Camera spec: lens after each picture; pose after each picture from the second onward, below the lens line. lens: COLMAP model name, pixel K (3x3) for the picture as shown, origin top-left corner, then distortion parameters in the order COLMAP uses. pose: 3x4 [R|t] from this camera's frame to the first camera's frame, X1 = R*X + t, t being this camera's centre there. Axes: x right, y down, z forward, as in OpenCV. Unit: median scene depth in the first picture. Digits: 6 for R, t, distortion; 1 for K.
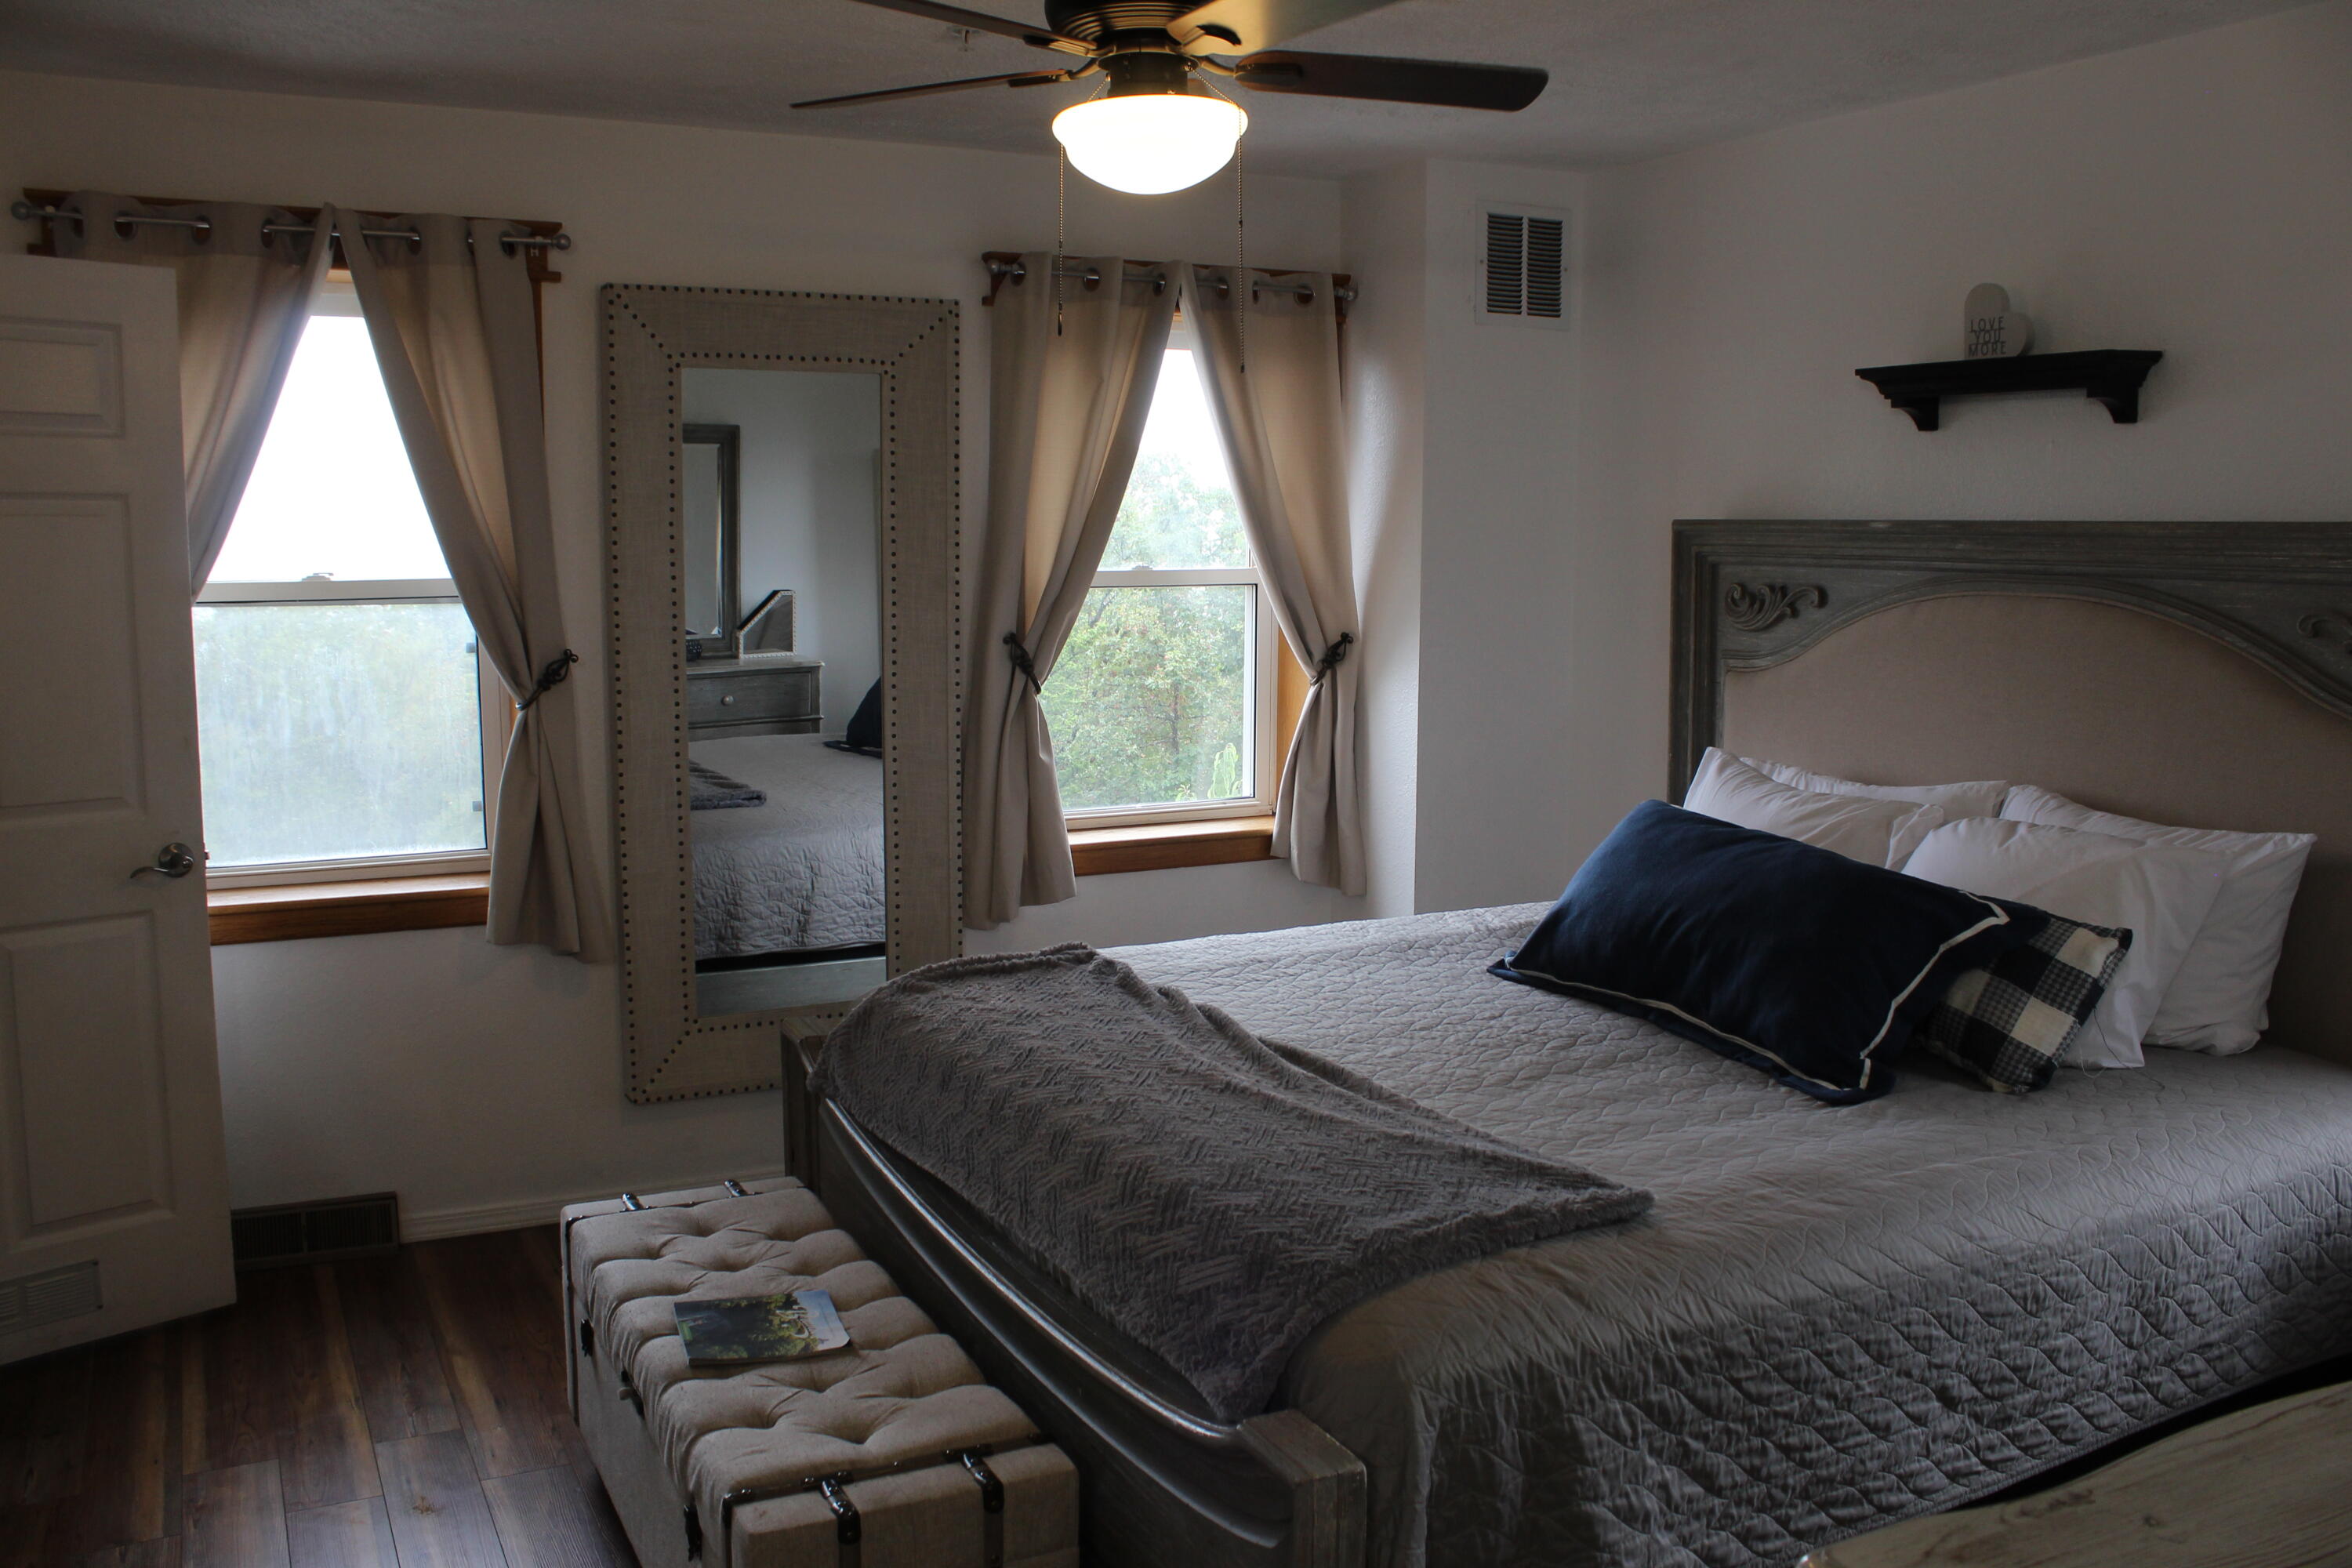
lens RADIAL K [[1934.4, 0, 1175.7], [0, 1934.4, 745.2], [0, 0, 1]] dist [-0.064535, 0.002860]
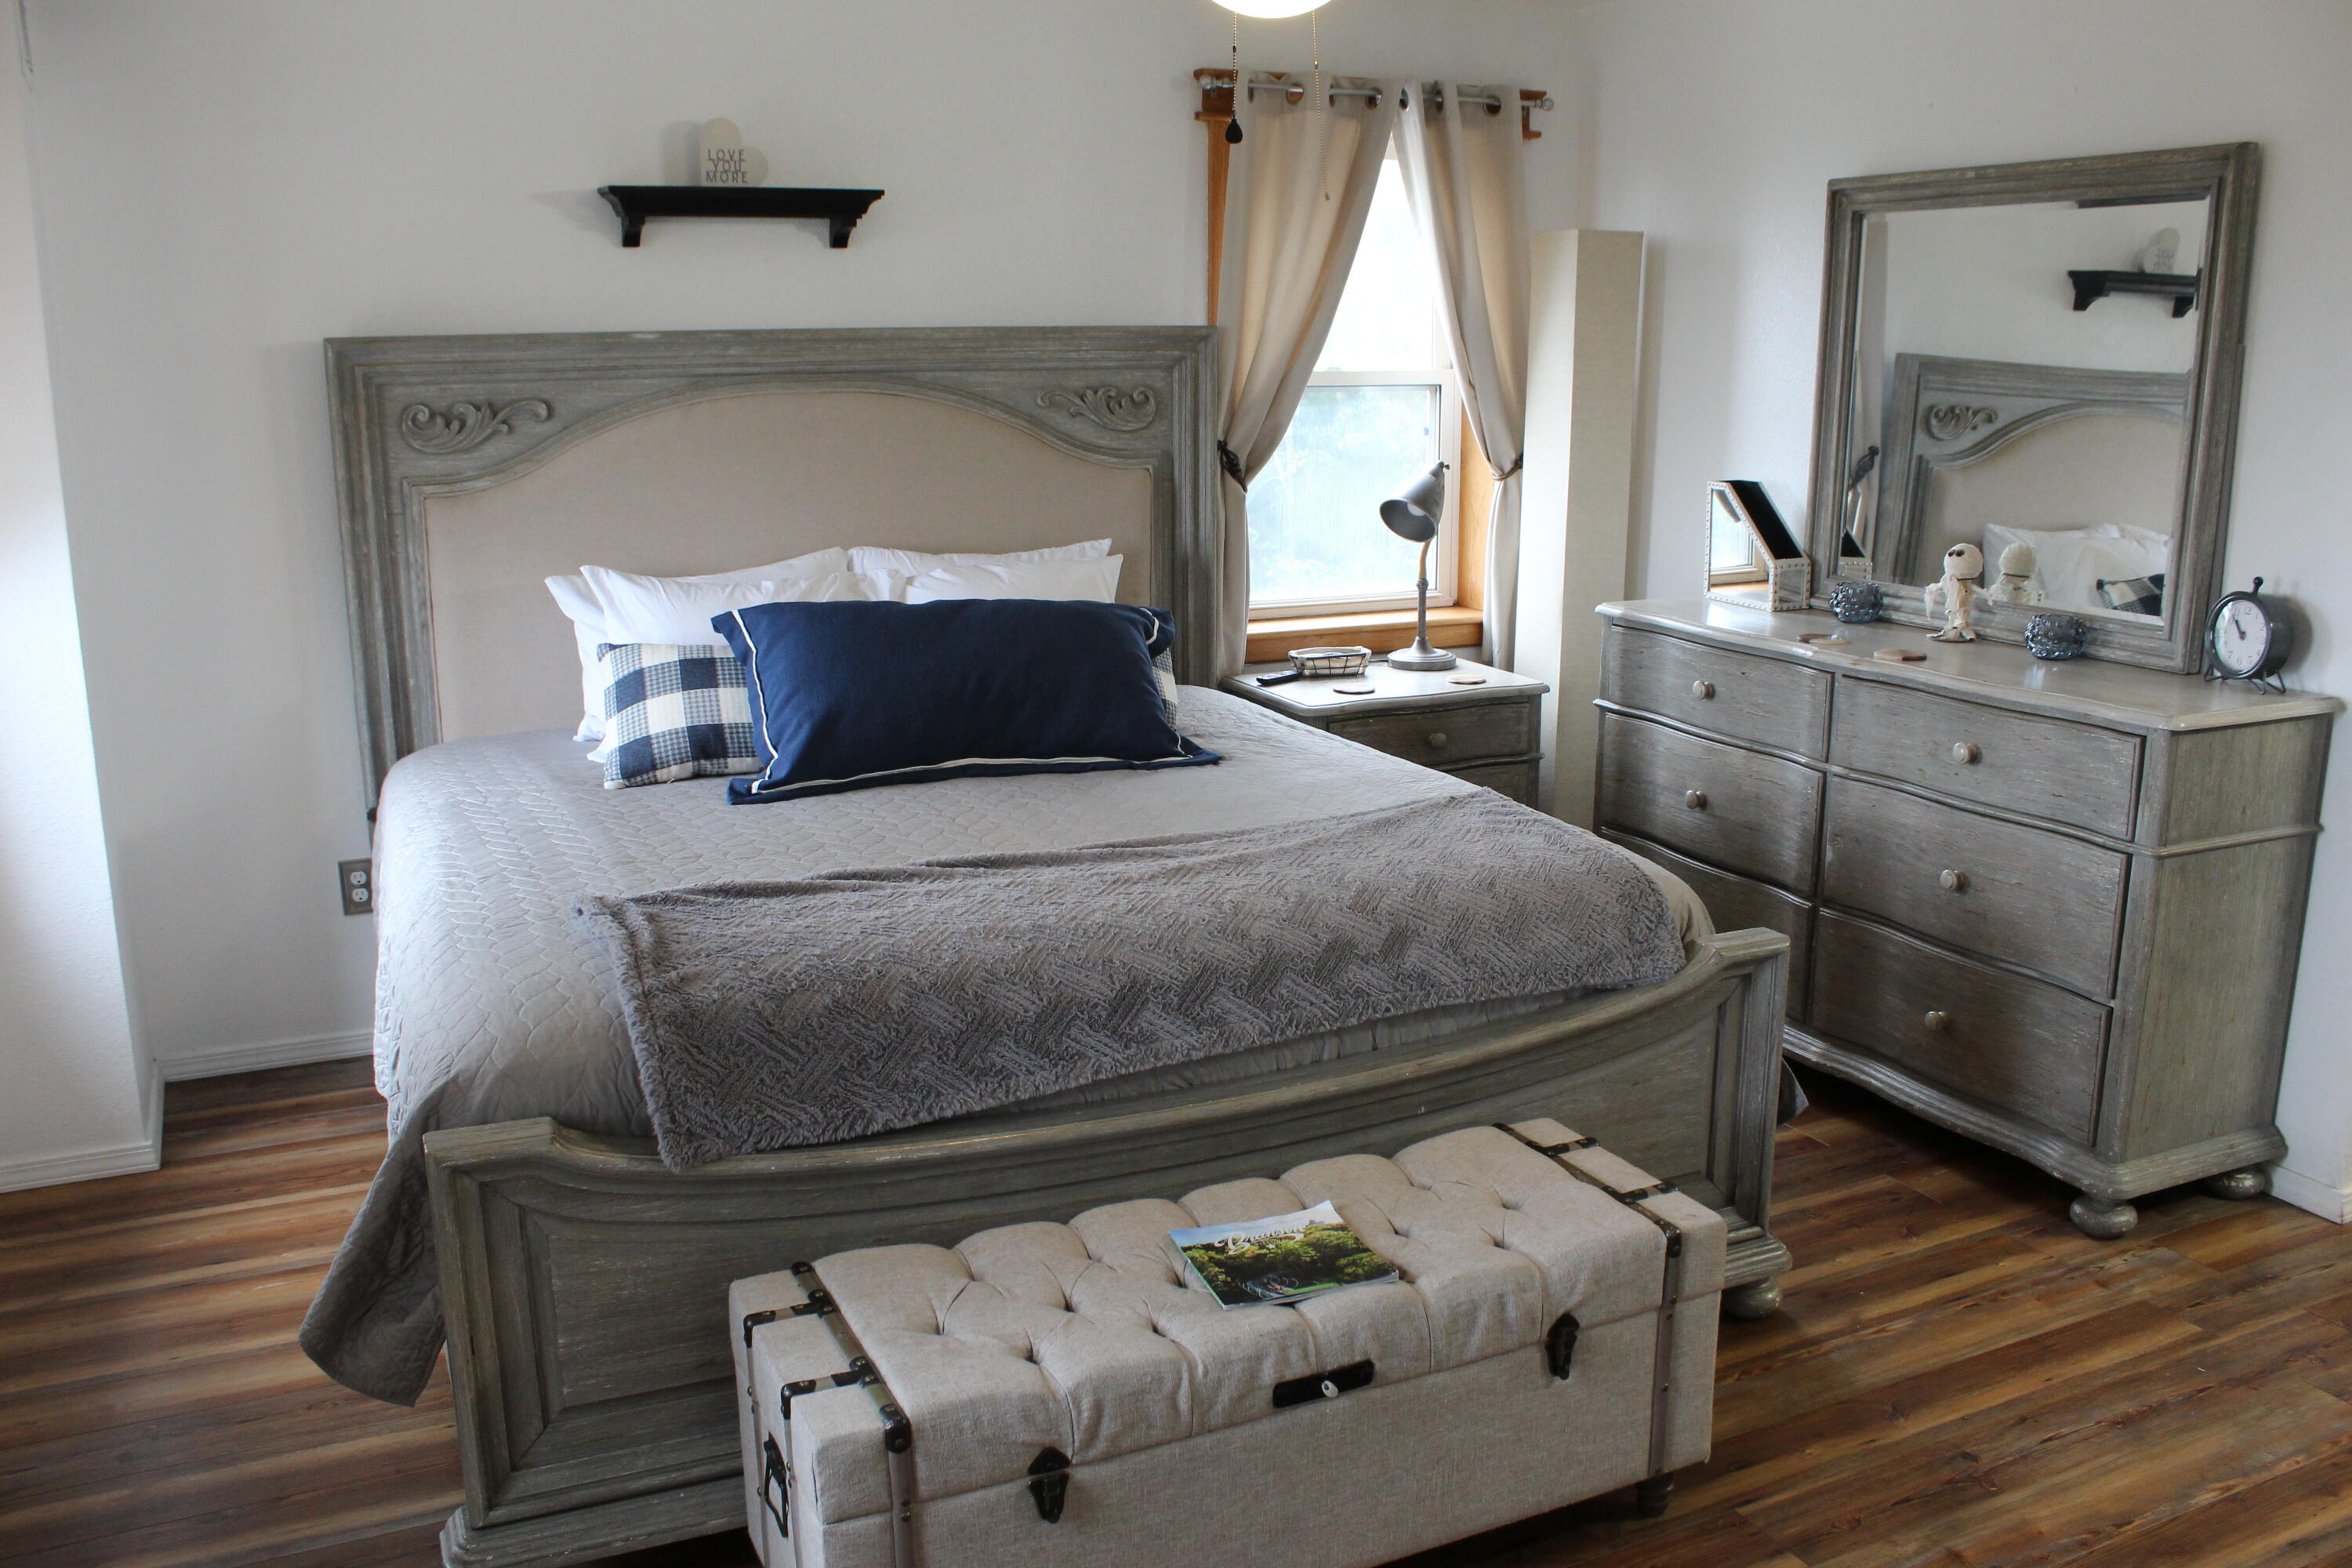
lens RADIAL K [[1969.7, 0, 1190.5], [0, 1969.7, 796.6], [0, 0, 1]] dist [-0.157163, 0.144772]
pose [[0.034691, -0.226360, 0.973426, -0.809543], [0.118176, 0.968108, 0.220912, -0.077857], [-0.992387, 0.107371, 0.060335, 0.755682]]
